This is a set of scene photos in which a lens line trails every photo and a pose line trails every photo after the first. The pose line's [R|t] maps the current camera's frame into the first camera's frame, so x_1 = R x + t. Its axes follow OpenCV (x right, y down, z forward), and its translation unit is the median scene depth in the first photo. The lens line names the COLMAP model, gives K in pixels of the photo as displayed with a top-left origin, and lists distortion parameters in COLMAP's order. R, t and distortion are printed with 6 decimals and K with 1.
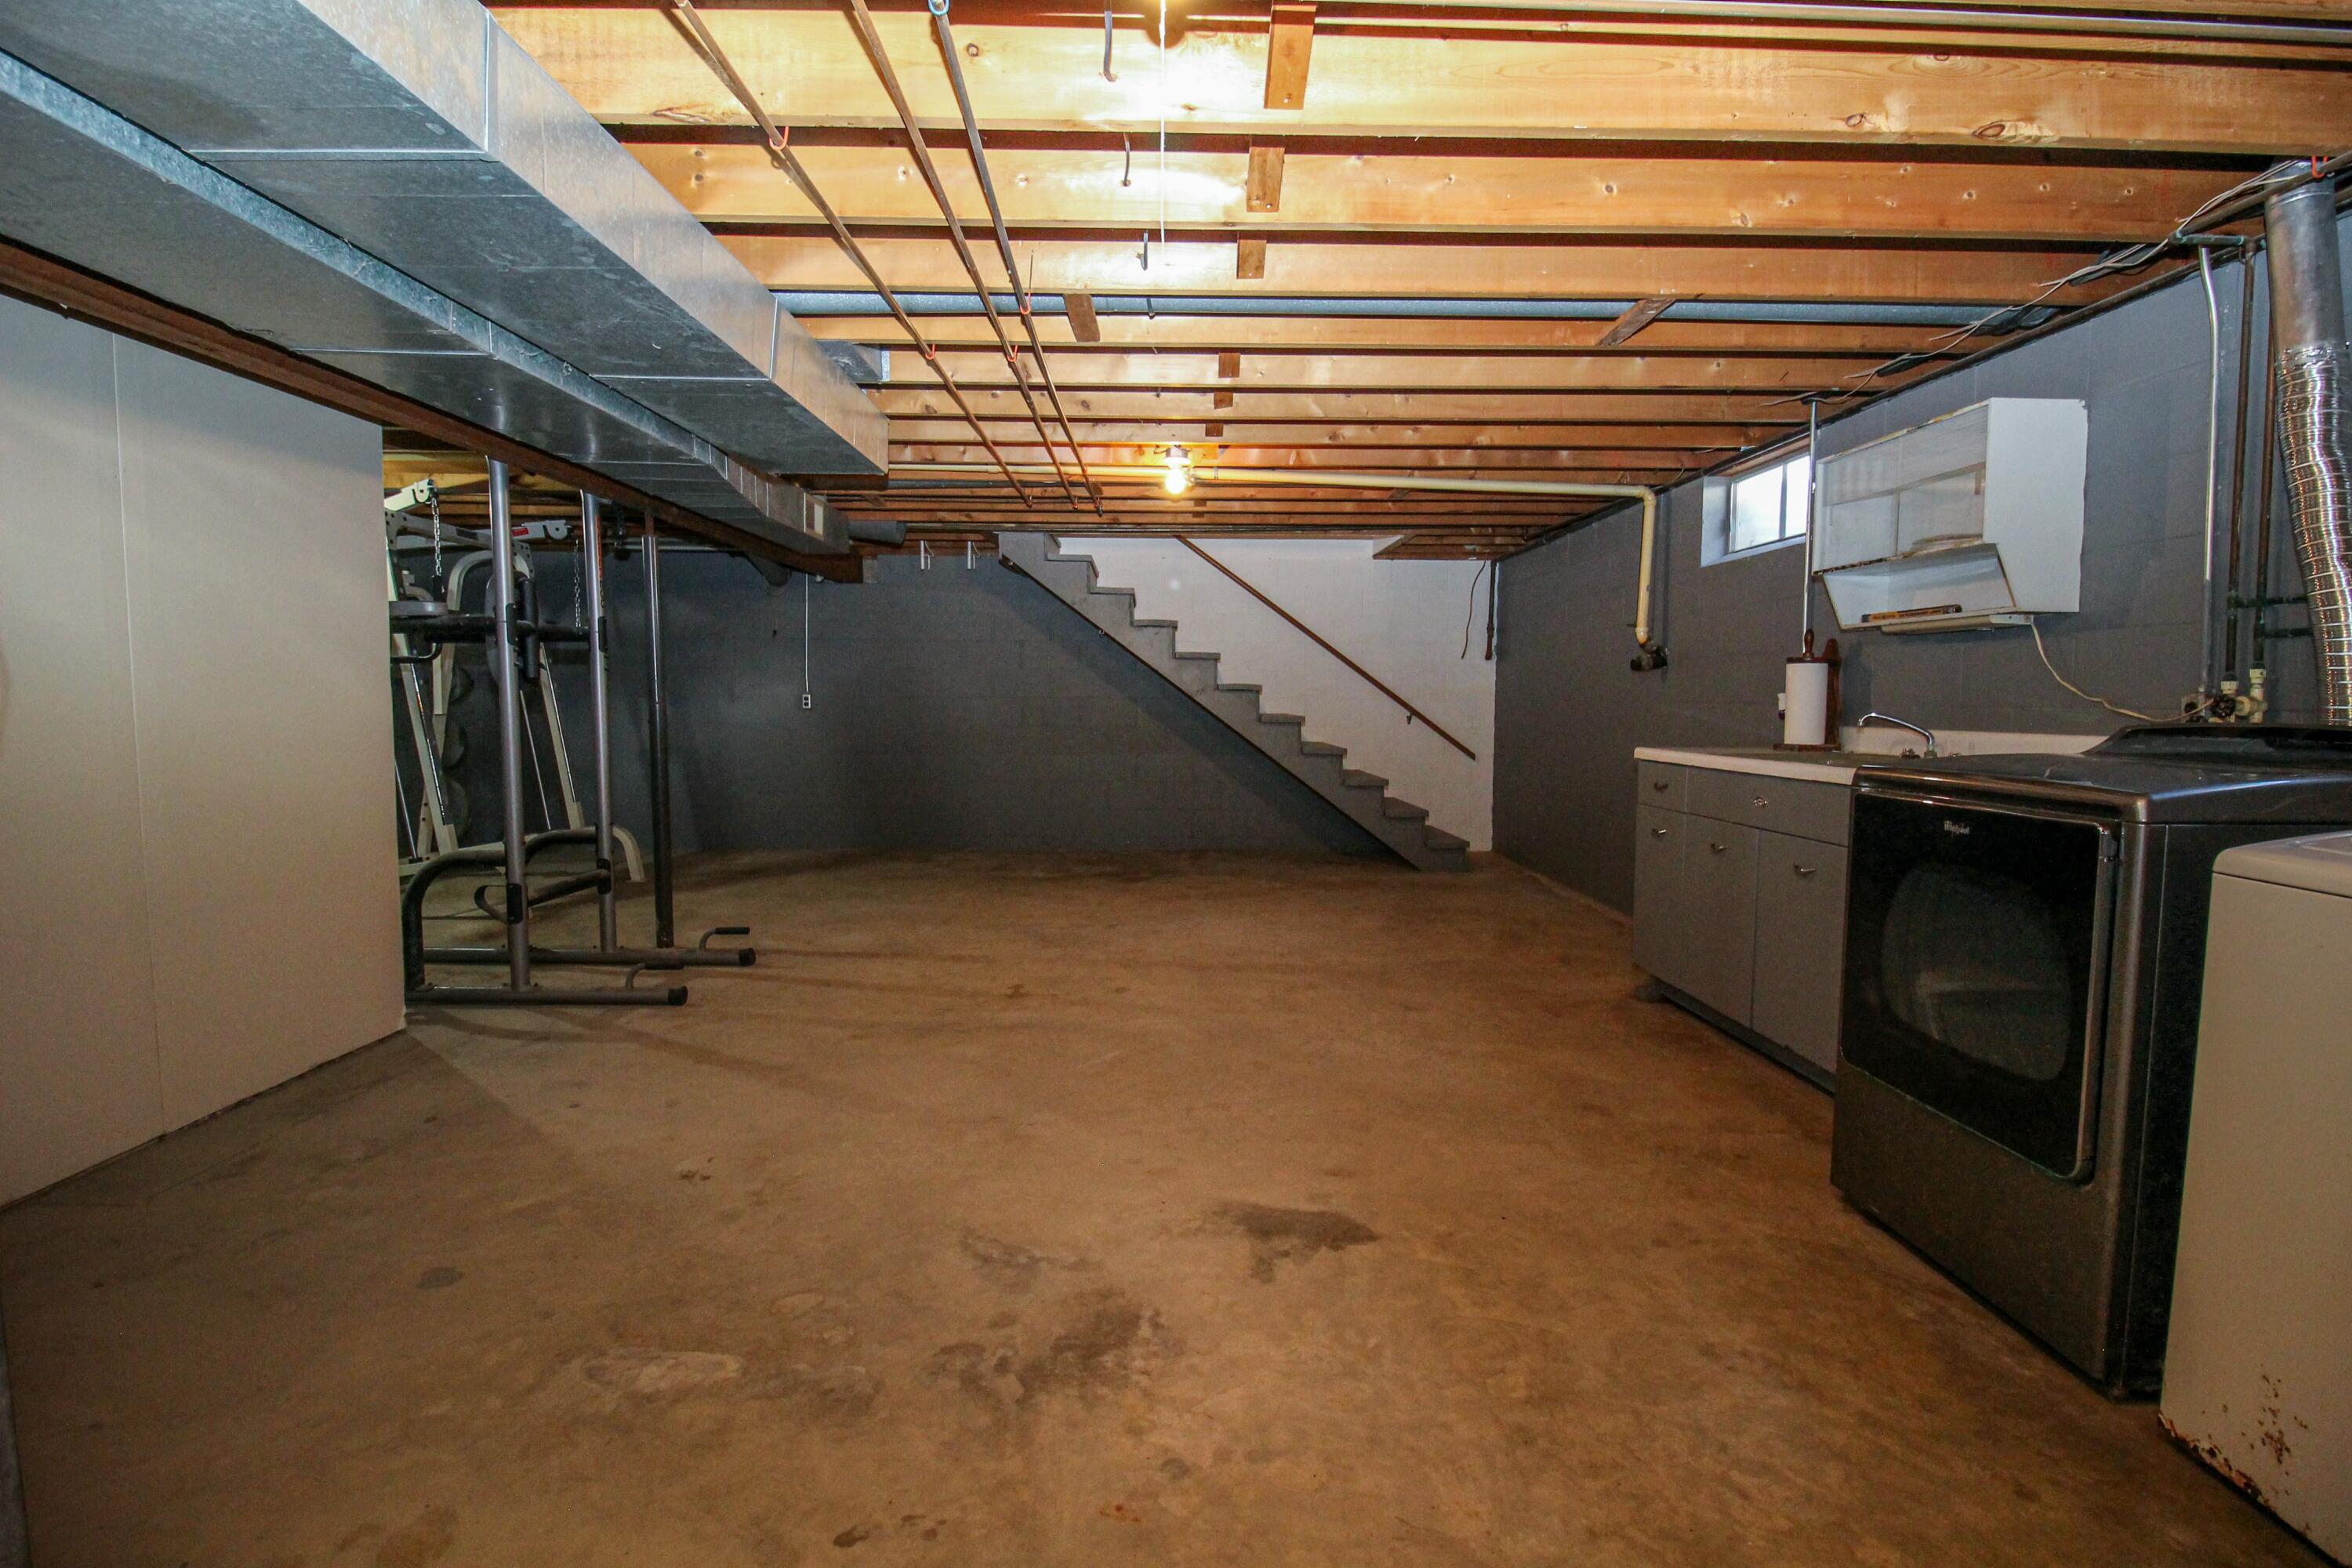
lens RADIAL K [[1099.9, 0, 1182.4], [0, 1099.9, 772.6], [0, 0, 1]] dist [0.001864, -0.010837]
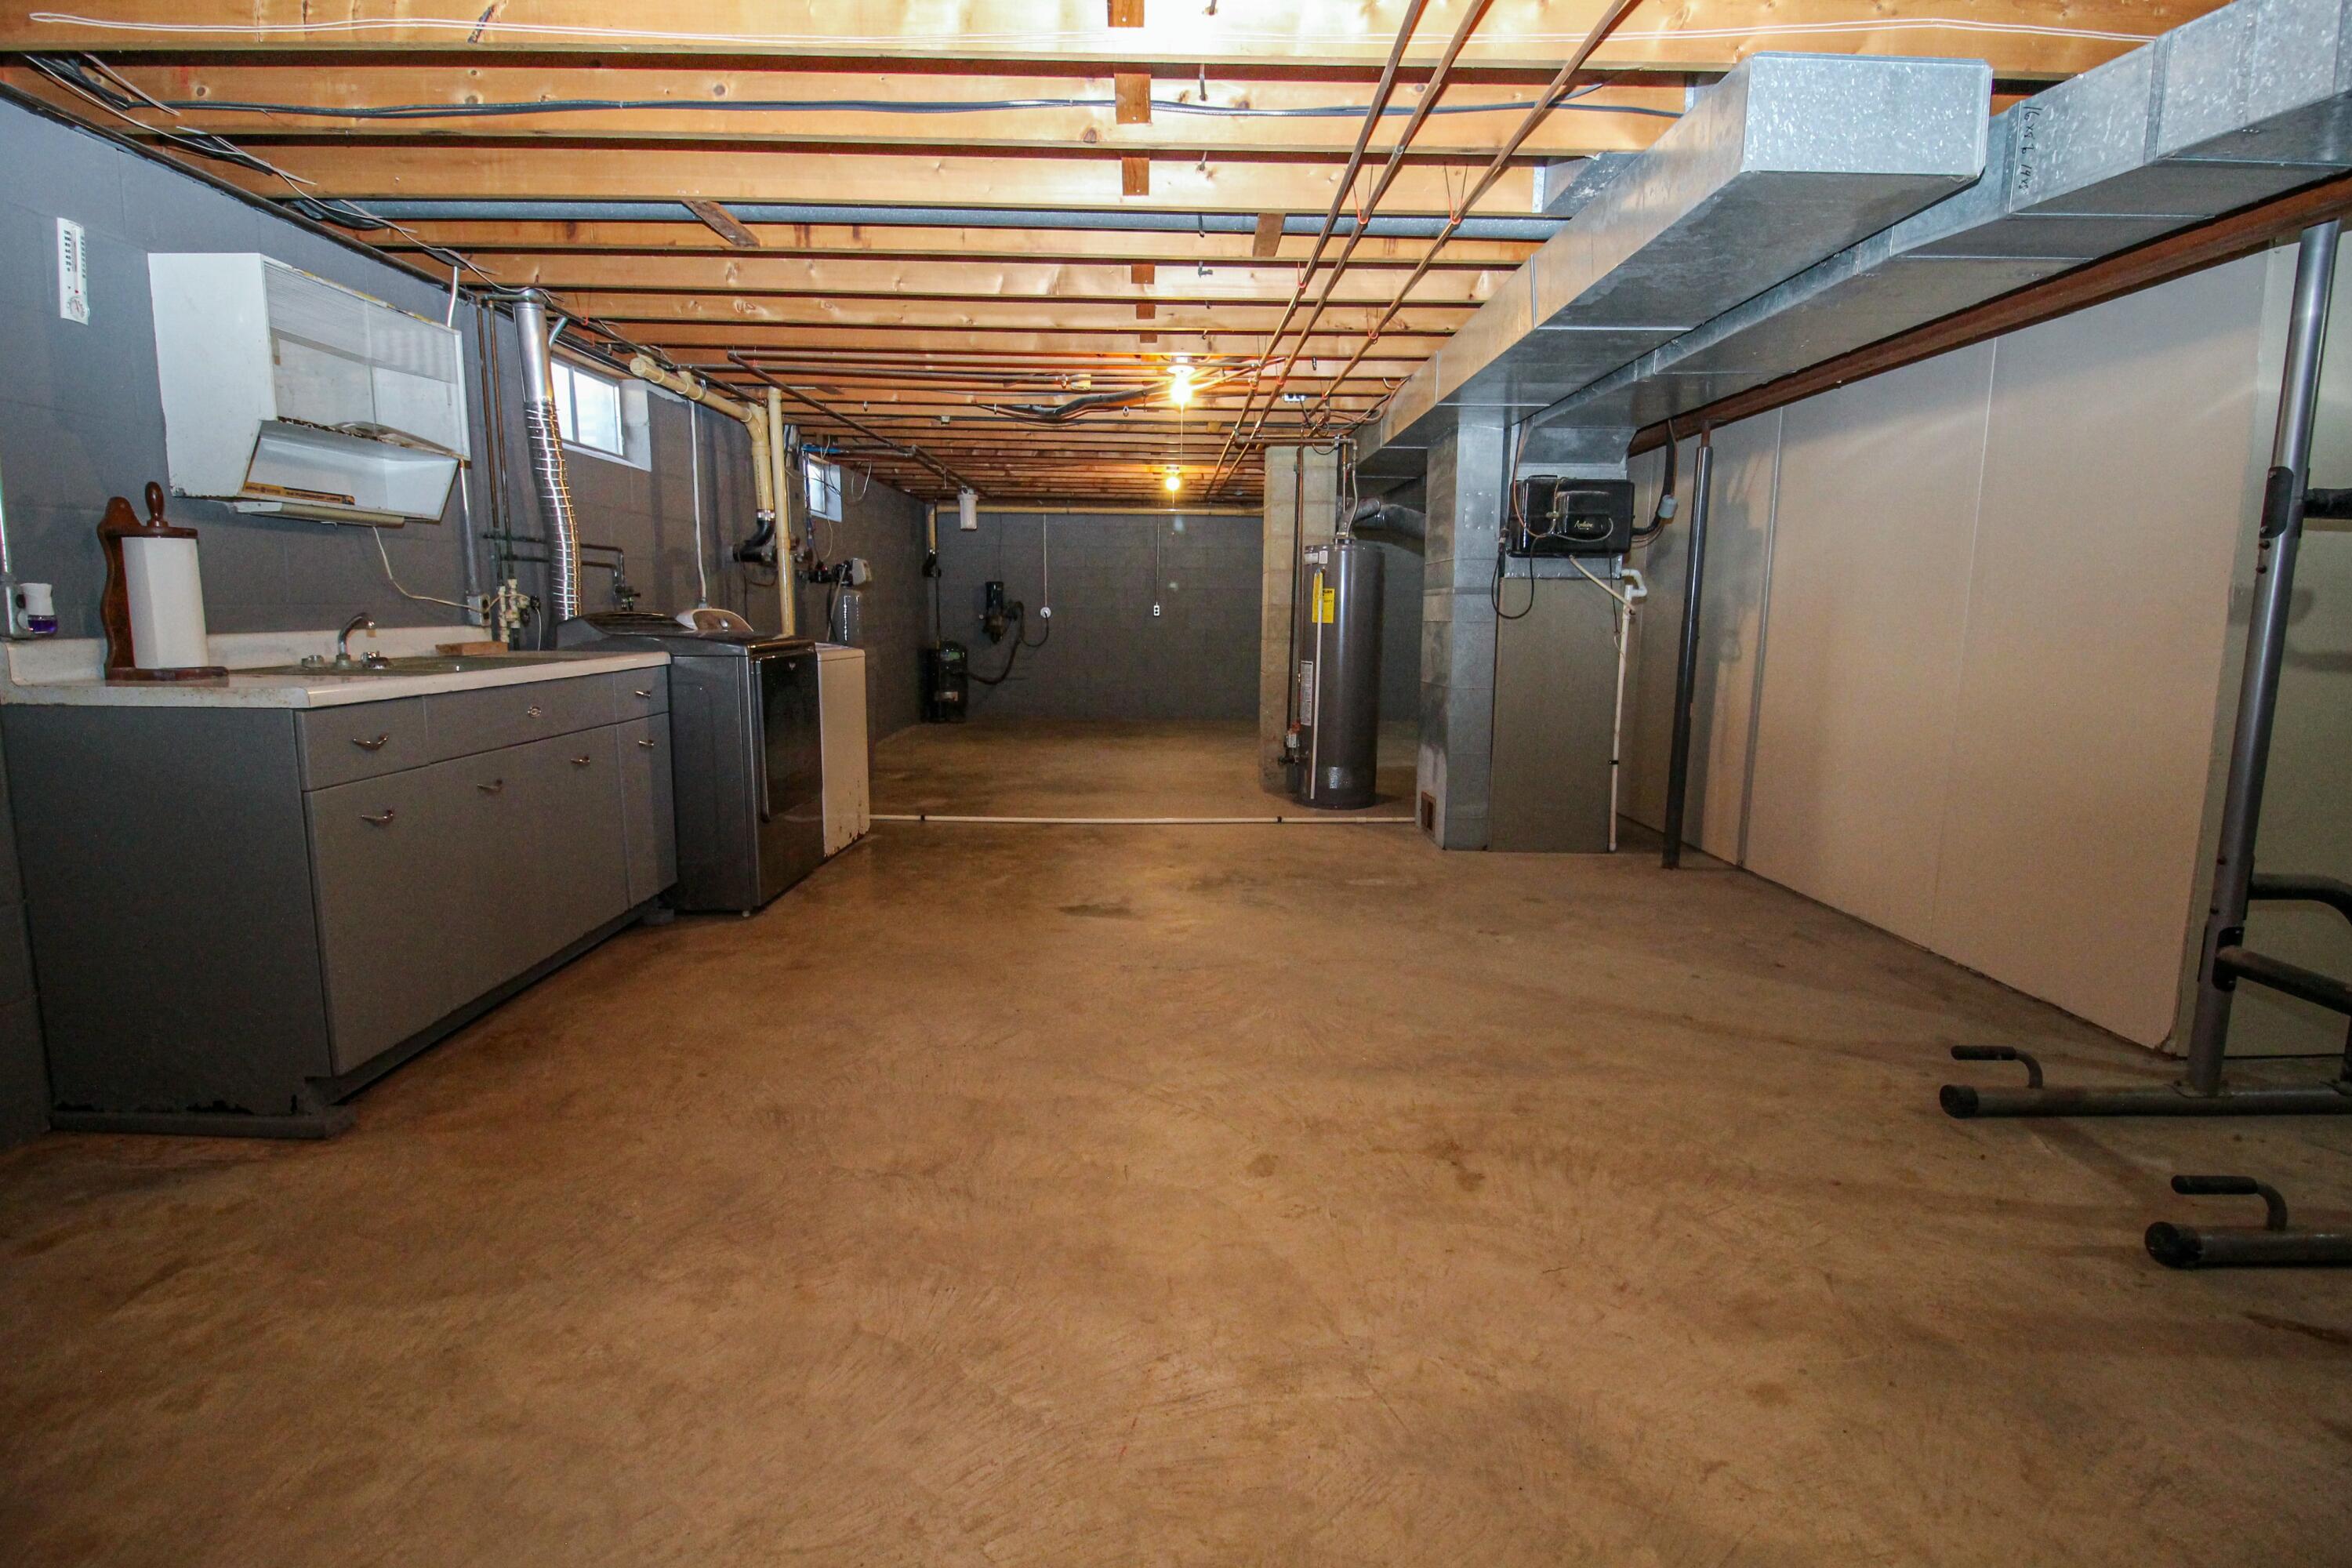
lens RADIAL K [[1124.5, 0, 1177.7], [0, 1124.5, 771.4], [0, 0, 1]] dist [-0.001013, -0.013066]
pose [[-0.999858, -0.016179, 0.004805, -0.017599], [-0.014782, 0.976878, 0.213285, -0.129764], [-0.008144, 0.213183, -0.976978, 1.886430]]
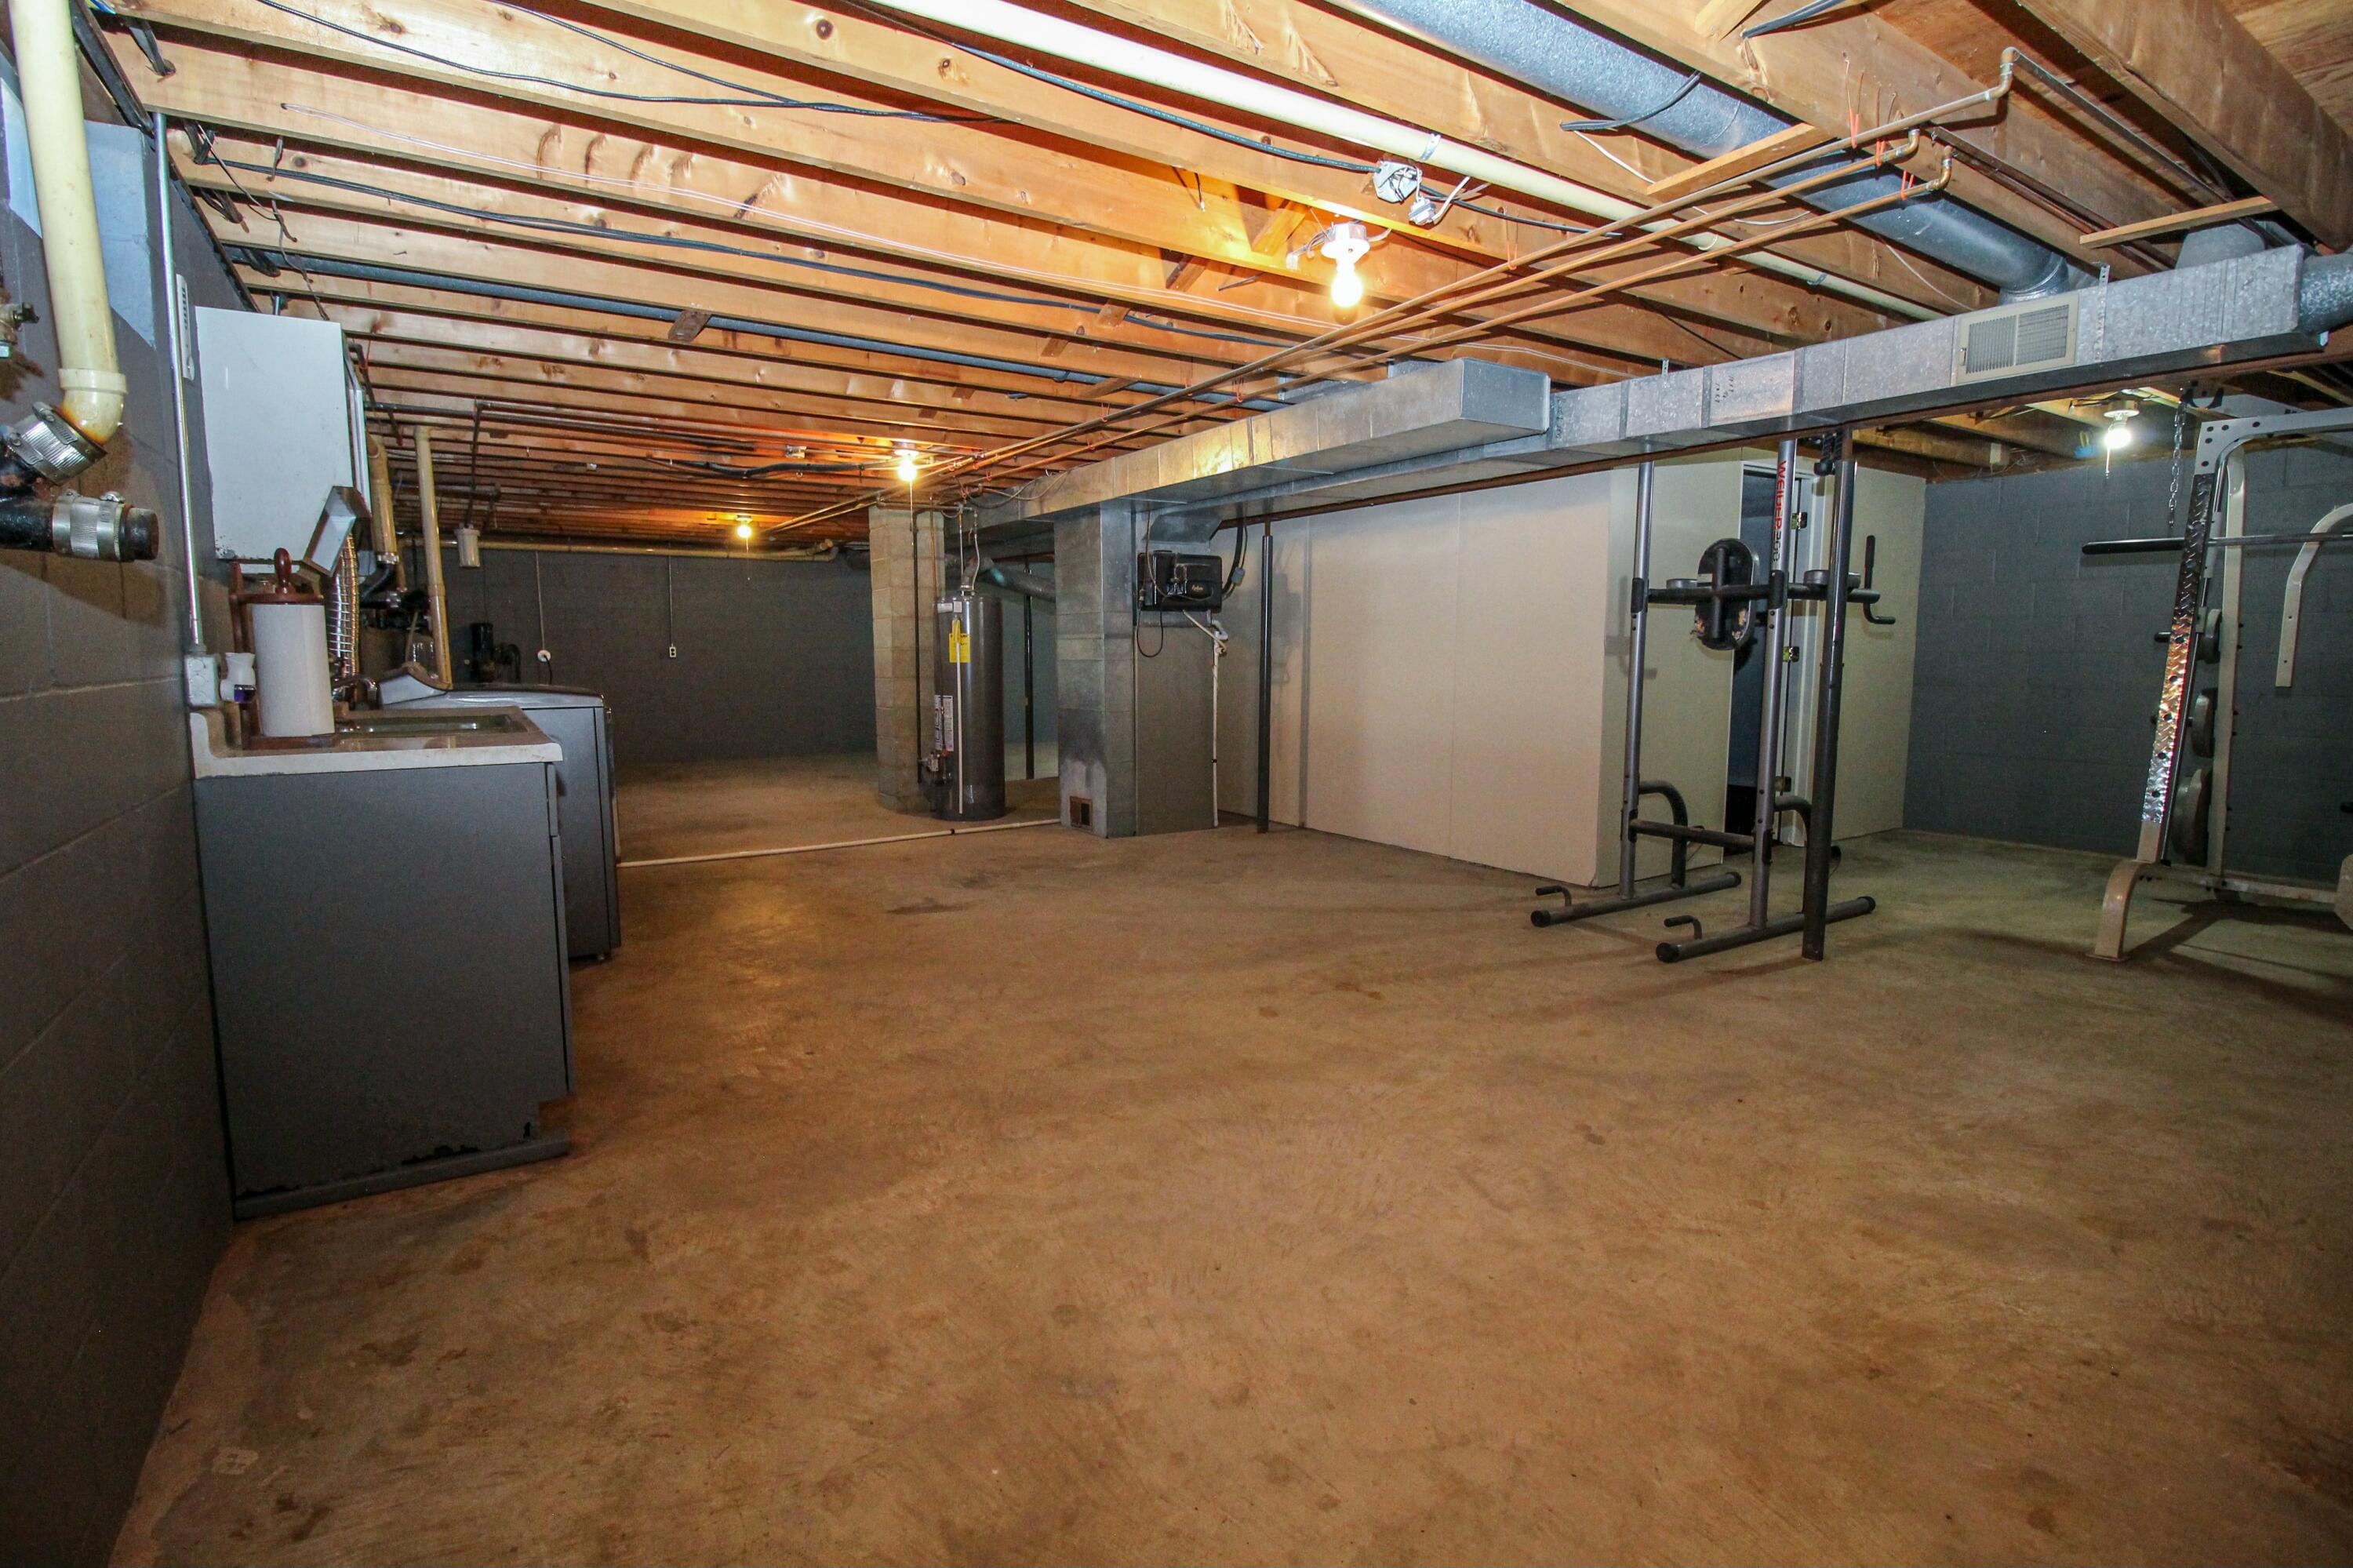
lens RADIAL K [[1100.4, 0, 1182.9], [0, 1100.4, 772.6], [0, 0, 1]] dist [0.001864, -0.010837]
pose [[-0.849333, 0.056565, -0.524818, 0.536606], [-0.040889, 0.984204, 0.172251, -0.152412], [0.526272, 0.167758, -0.833604, 2.062236]]
